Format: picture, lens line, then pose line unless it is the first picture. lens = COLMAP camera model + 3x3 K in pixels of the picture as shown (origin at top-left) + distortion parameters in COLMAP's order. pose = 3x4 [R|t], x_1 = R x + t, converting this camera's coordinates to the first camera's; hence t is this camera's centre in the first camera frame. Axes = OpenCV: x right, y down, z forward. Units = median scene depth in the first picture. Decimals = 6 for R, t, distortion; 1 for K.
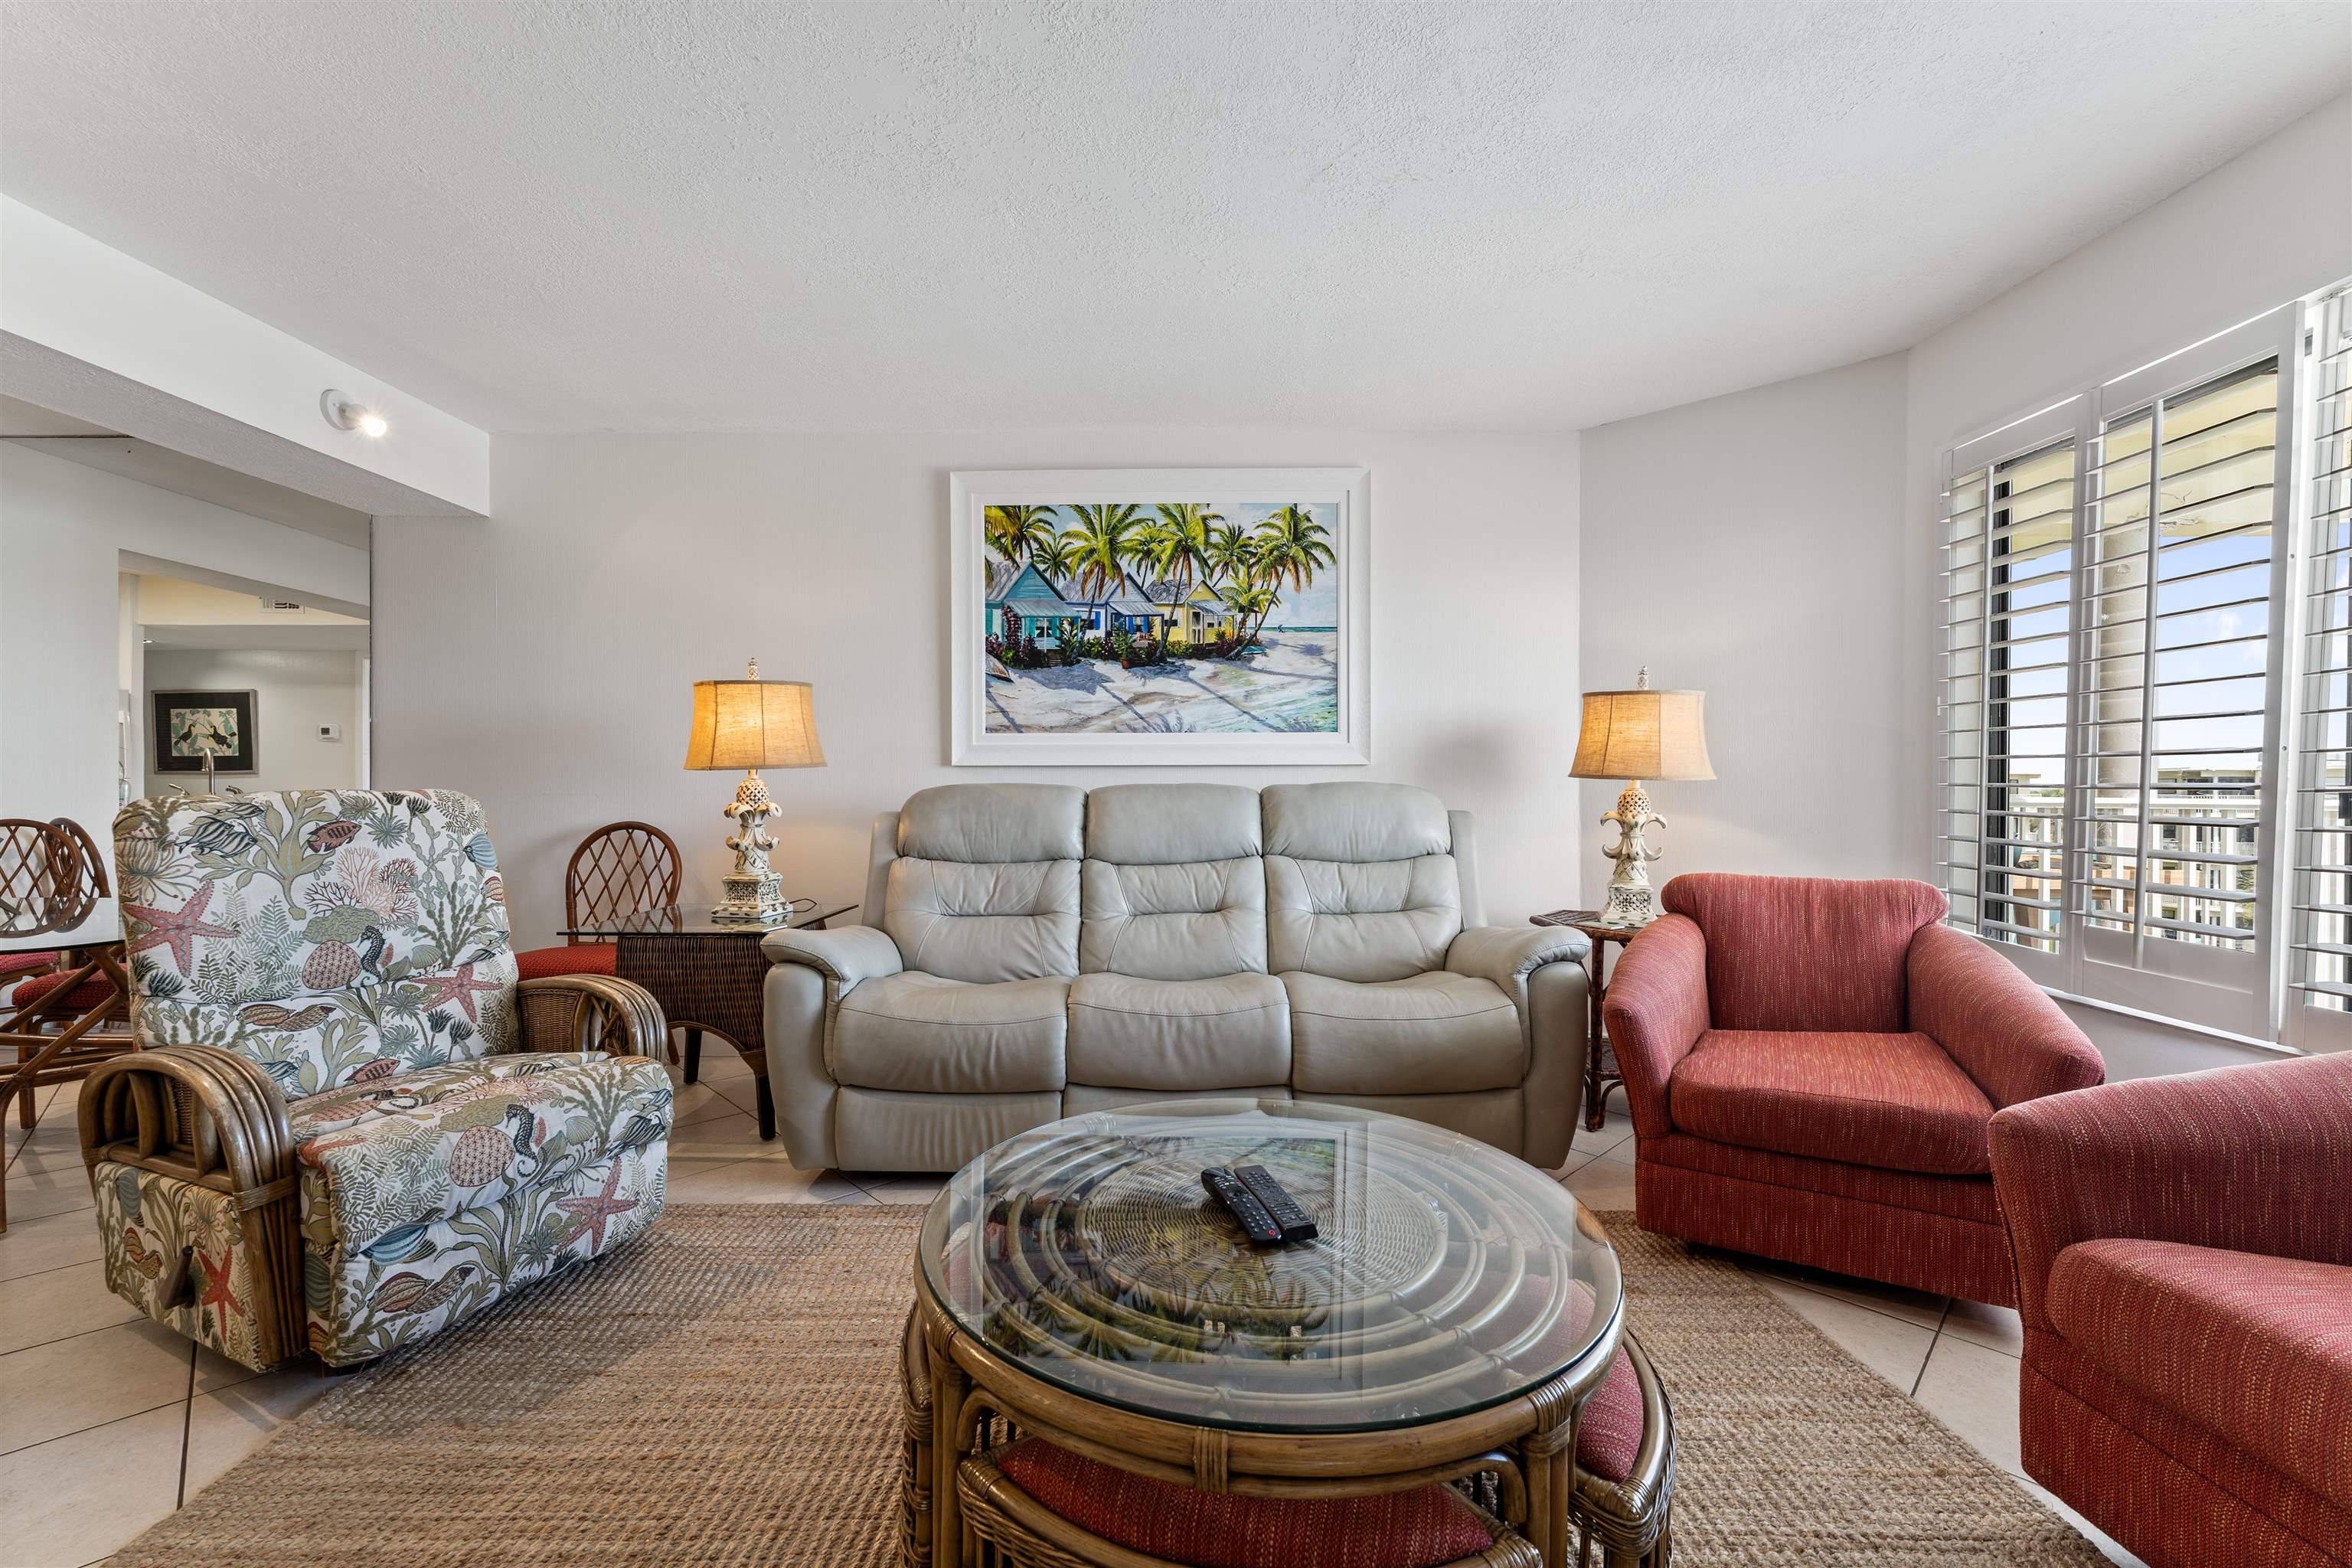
lens RADIAL K [[940.8, 0, 1157.0], [0, 940.8, 799.8], [0, 0, 1]] dist [-0.003603, -0.000052]
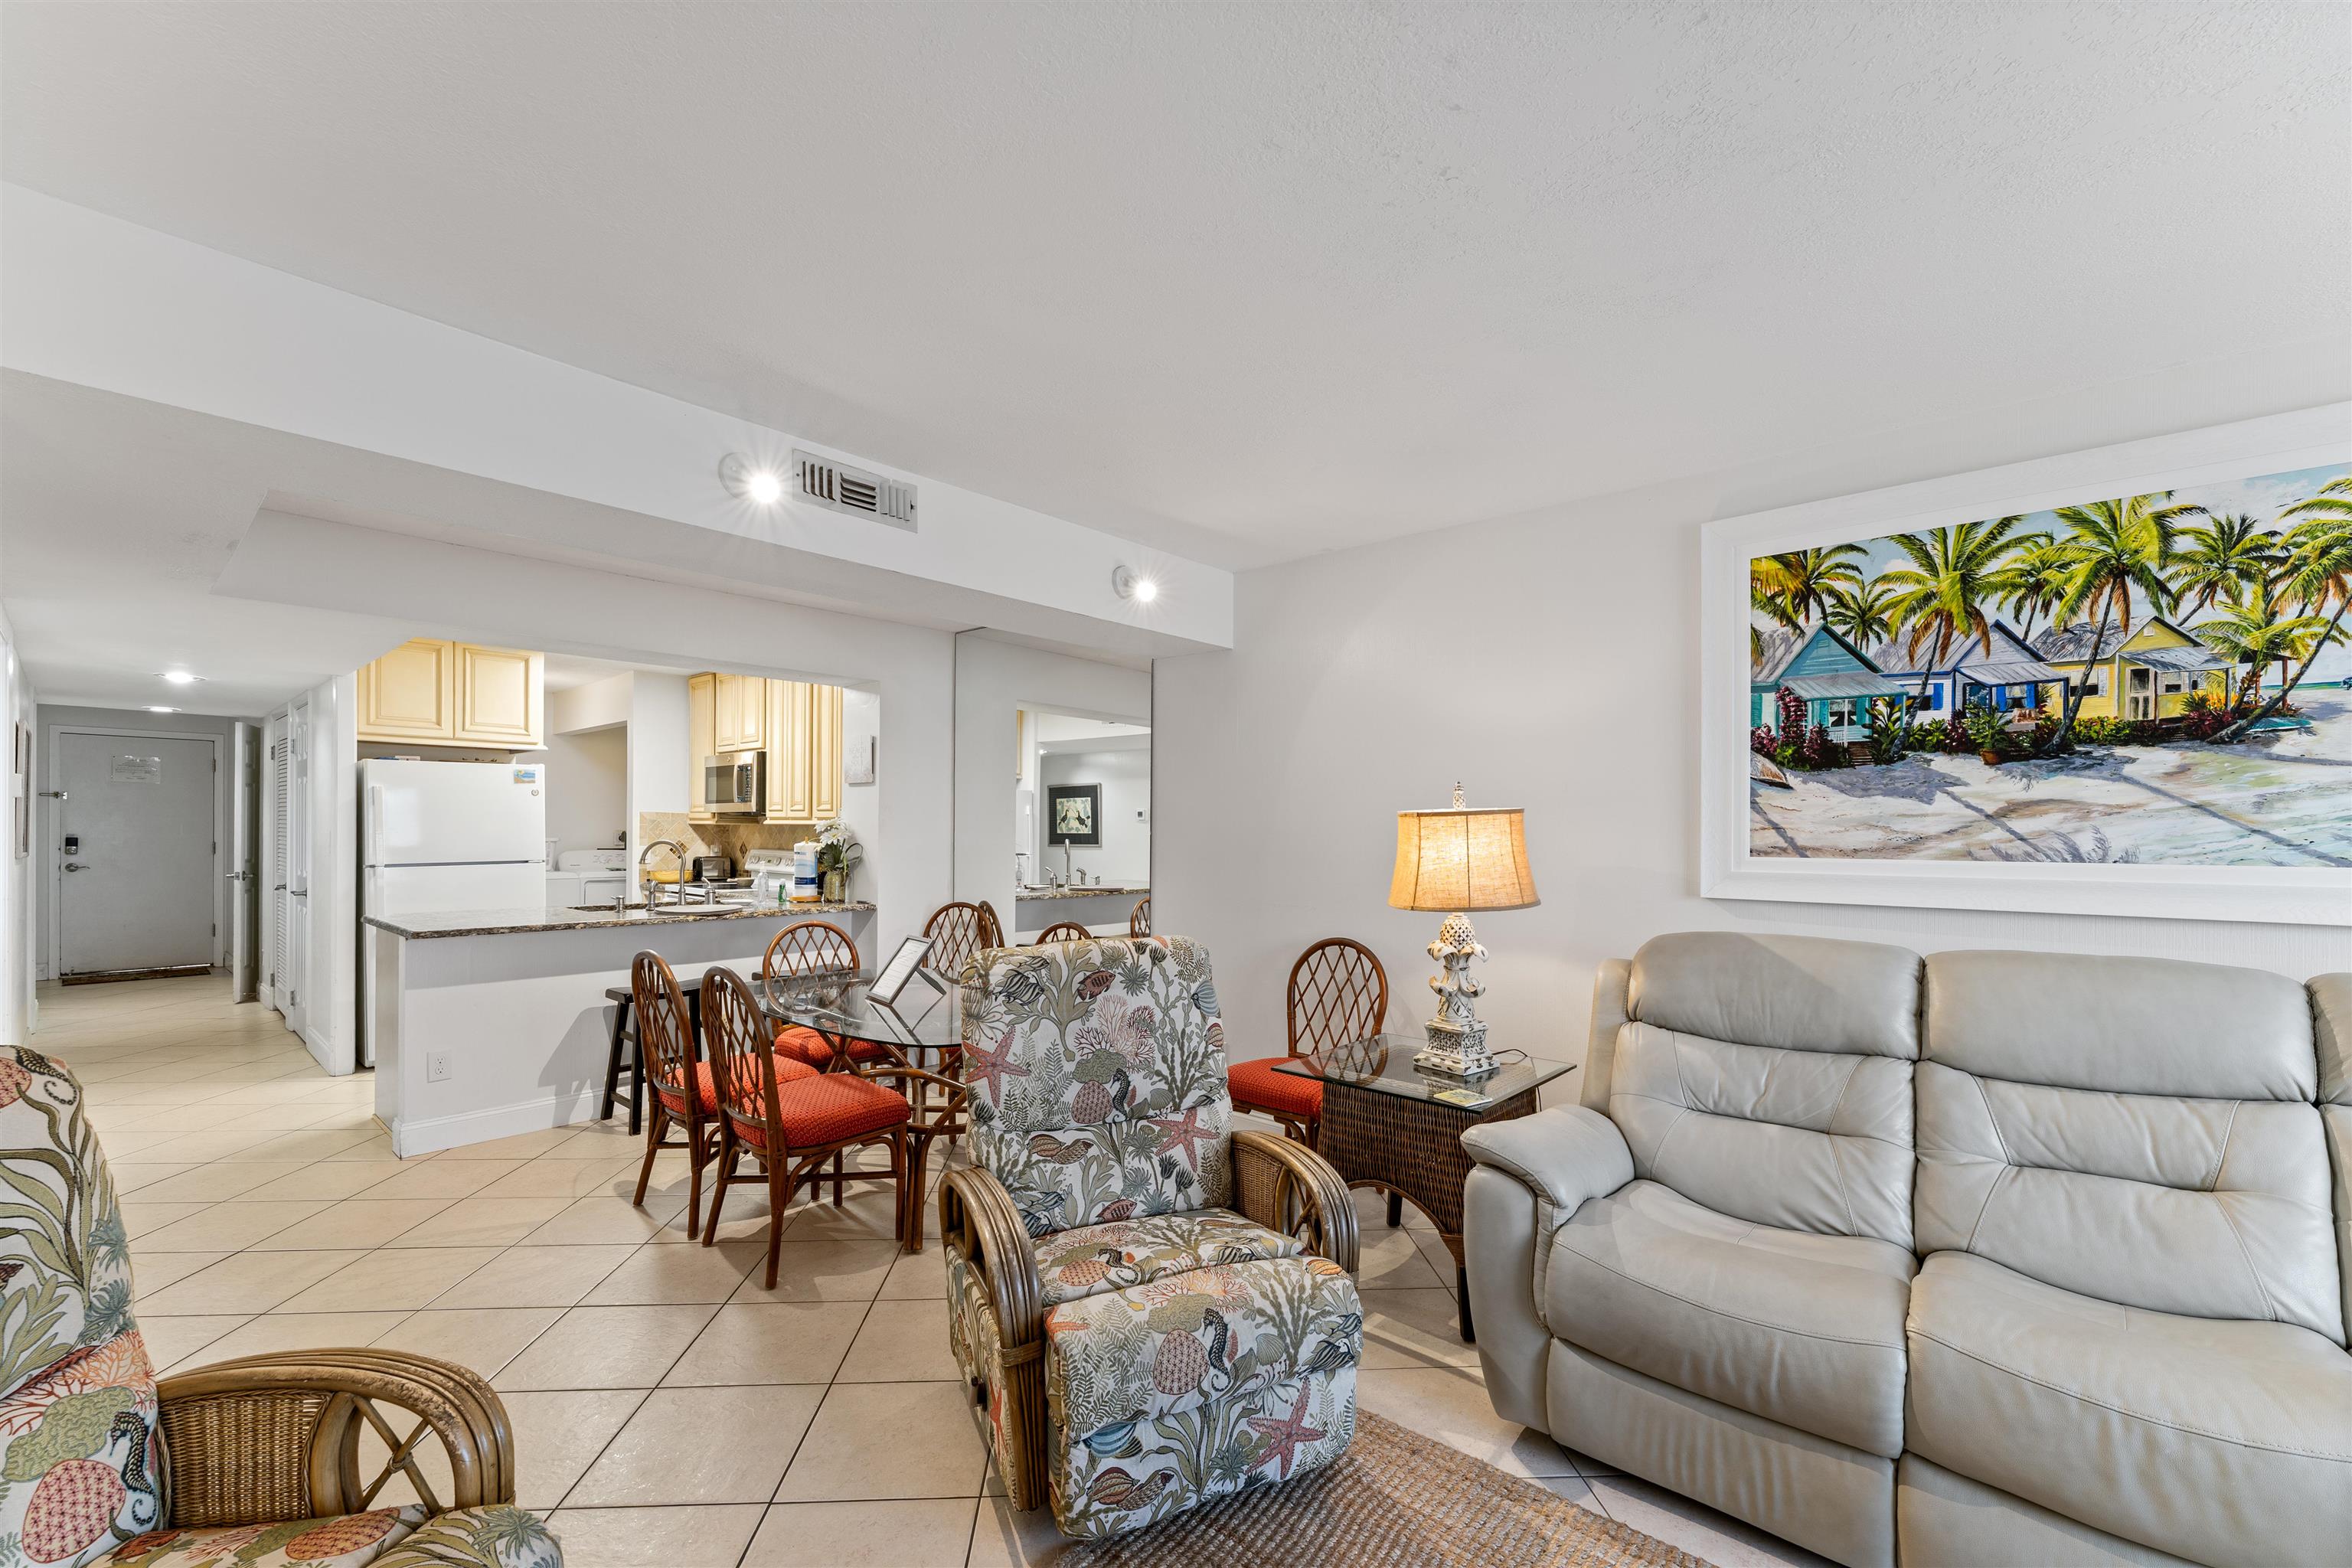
lens RADIAL K [[940.8, 0, 1193.2], [0, 940.8, 832.4], [0, 0, 1]] dist [-0.003603, -0.000052]
pose [[0.770401, 0.006206, -0.637529, -0.051889], [-0.008167, 0.999967, -0.000135, -0.100820], [0.637507, 0.005310, 0.770426, 0.146203]]
